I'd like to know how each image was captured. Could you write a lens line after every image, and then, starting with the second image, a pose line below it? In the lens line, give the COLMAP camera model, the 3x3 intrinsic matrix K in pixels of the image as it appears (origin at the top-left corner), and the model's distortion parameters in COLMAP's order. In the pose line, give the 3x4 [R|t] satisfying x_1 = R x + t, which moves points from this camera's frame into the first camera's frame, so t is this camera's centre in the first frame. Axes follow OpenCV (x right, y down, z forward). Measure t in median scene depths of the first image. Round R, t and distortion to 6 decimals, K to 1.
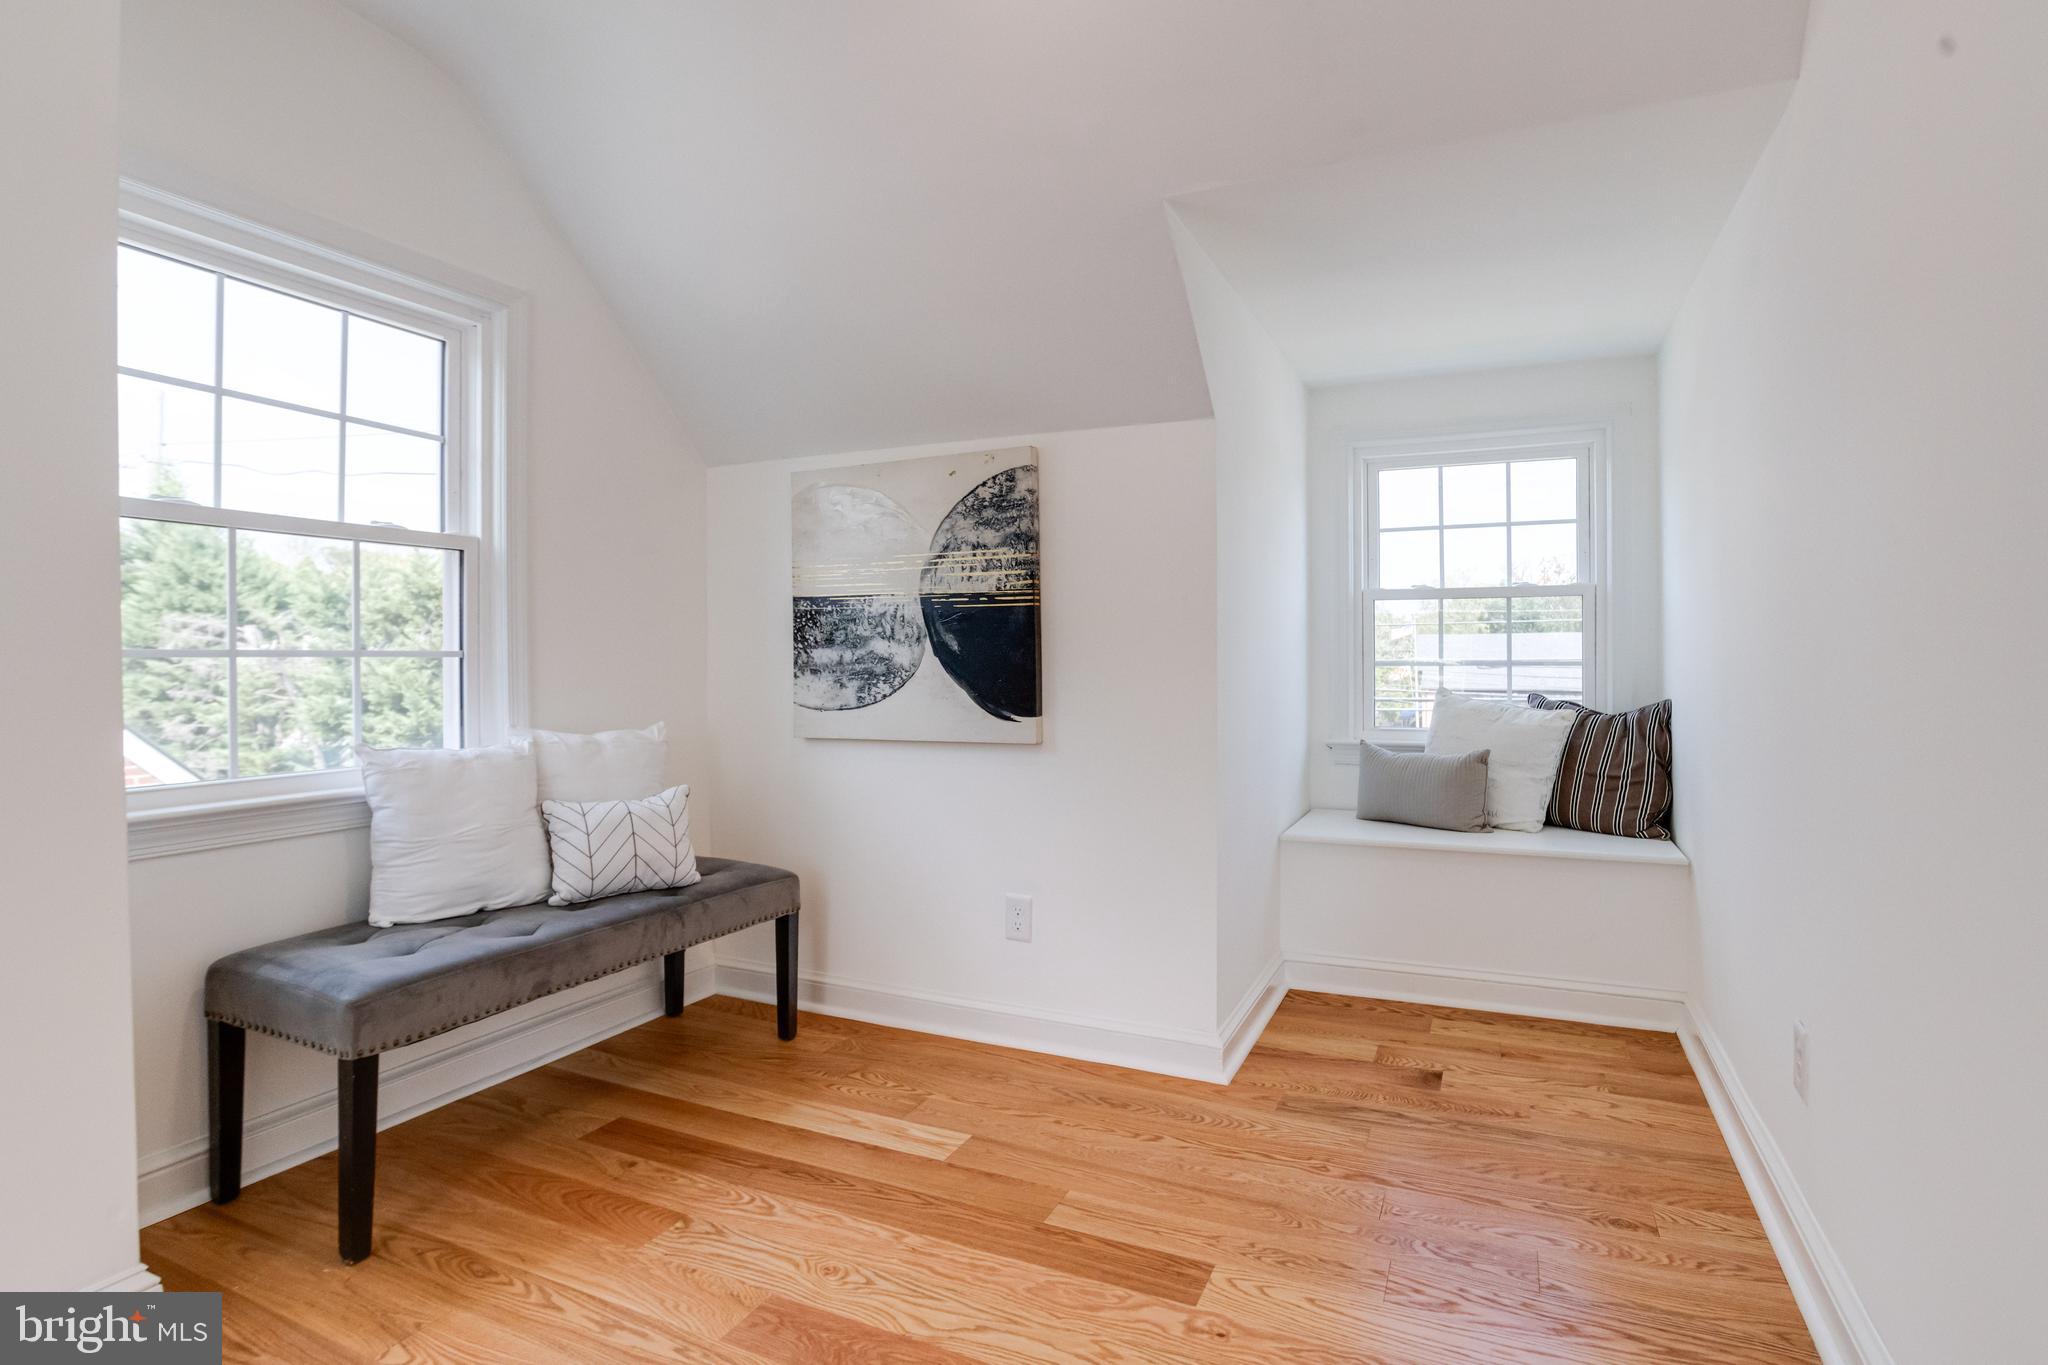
lens RADIAL K [[1045.4, 0, 1019.1], [0, 1045.4, 652.5], [0, 0, 1]] dist [-0.054159, 0.026837]
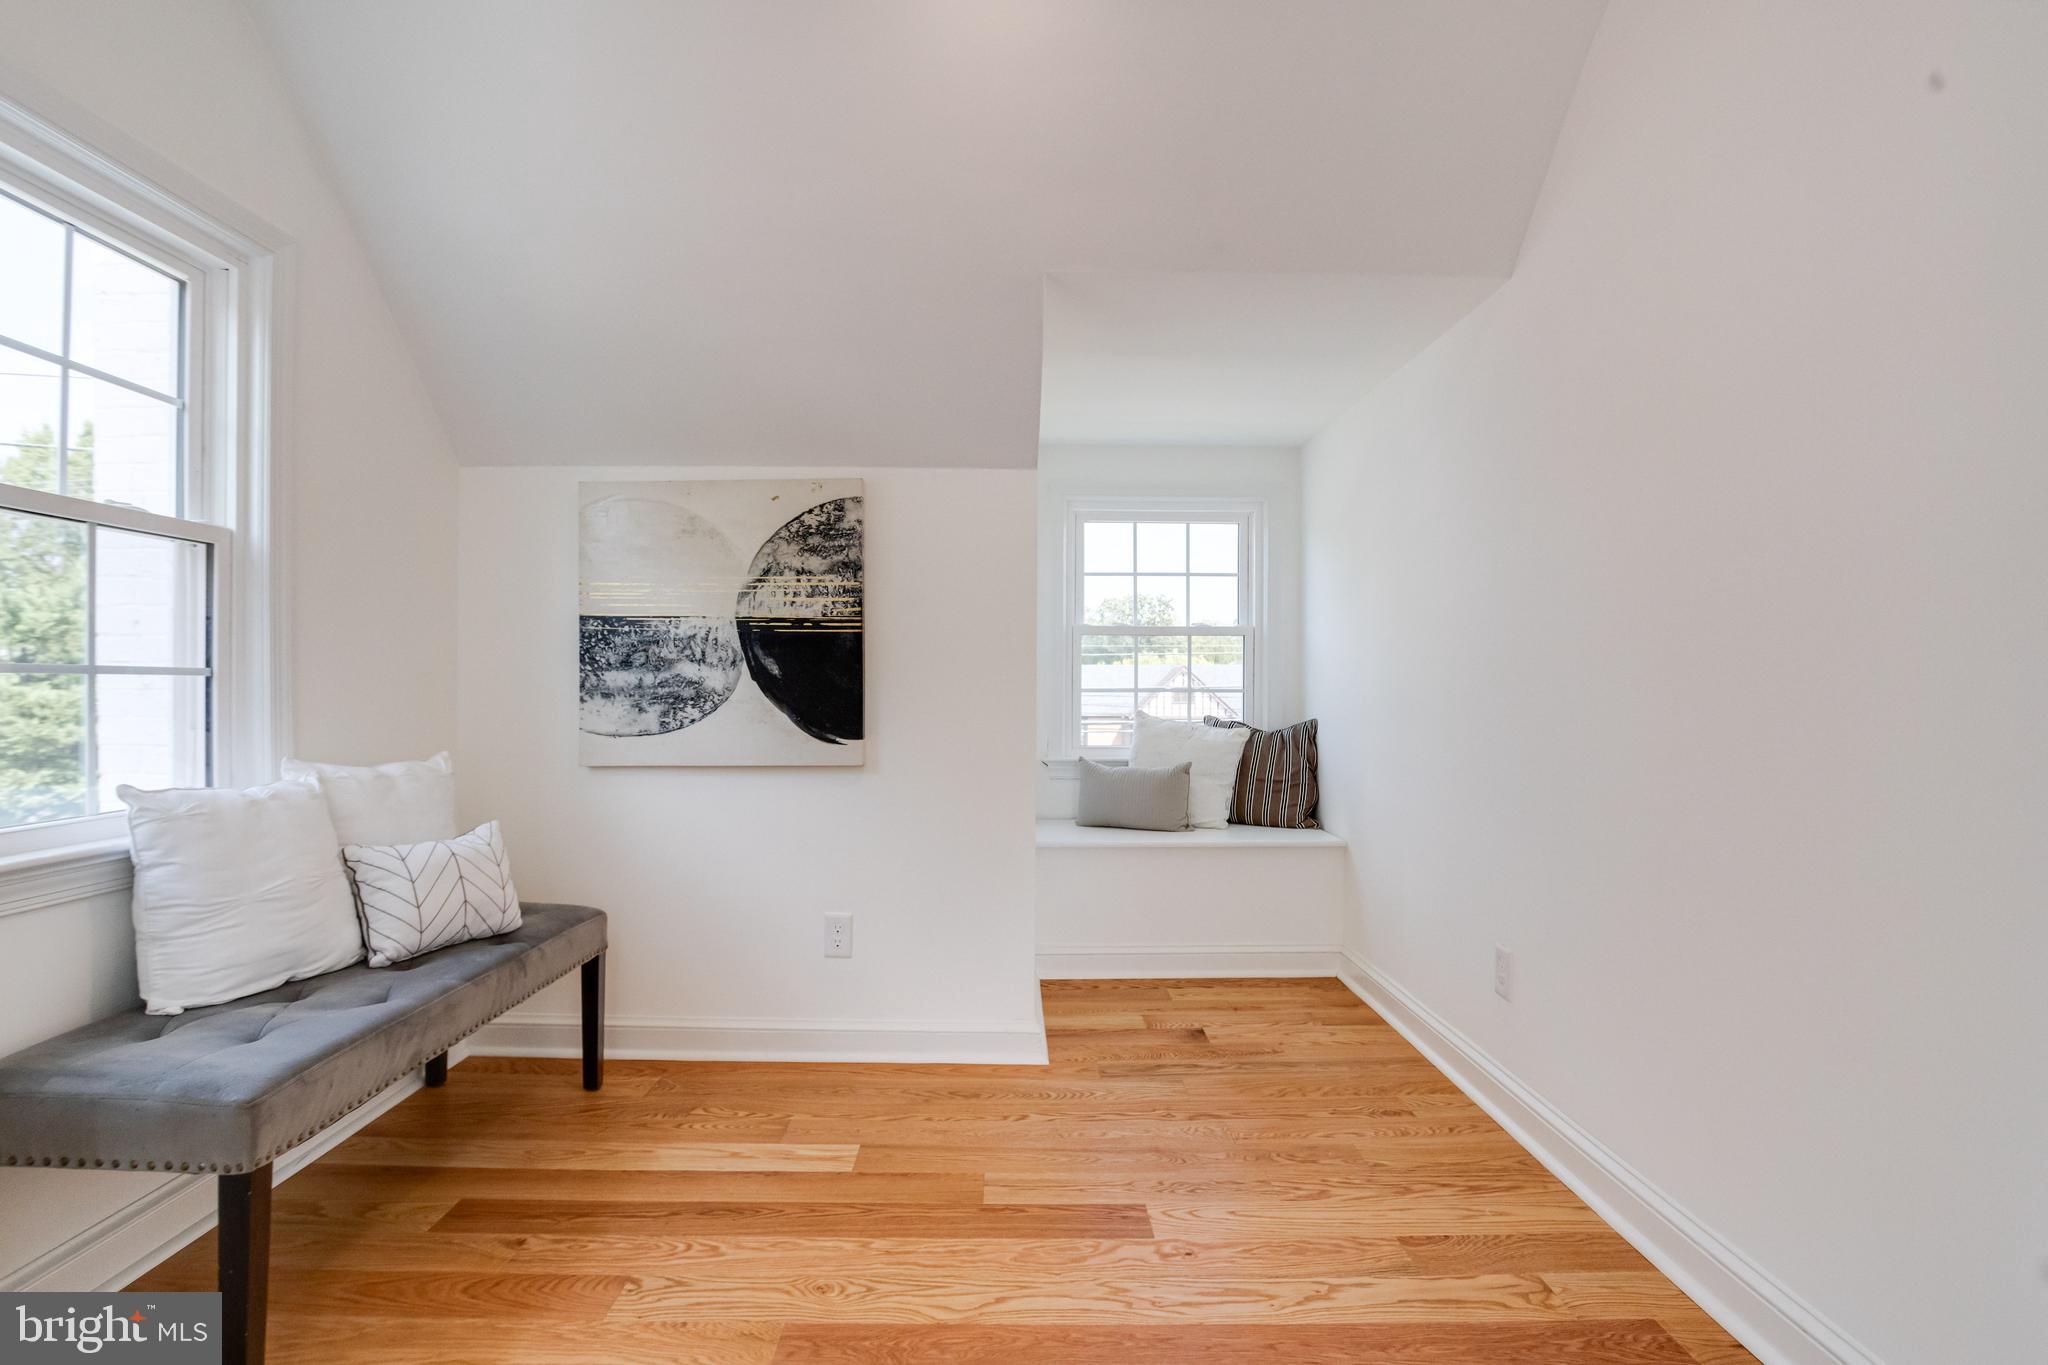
lens RADIAL K [[1020.1, 0, 1013.2], [0, 1020.1, 676.2], [0, 0, 1]] dist [-0.051358, 0.023201]
pose [[0.903878, 0.010403, 0.427664, -0.284155], [-0.008499, 0.999944, -0.006361, 0.004045], [-0.427706, 0.002115, 0.903915, 0.020536]]
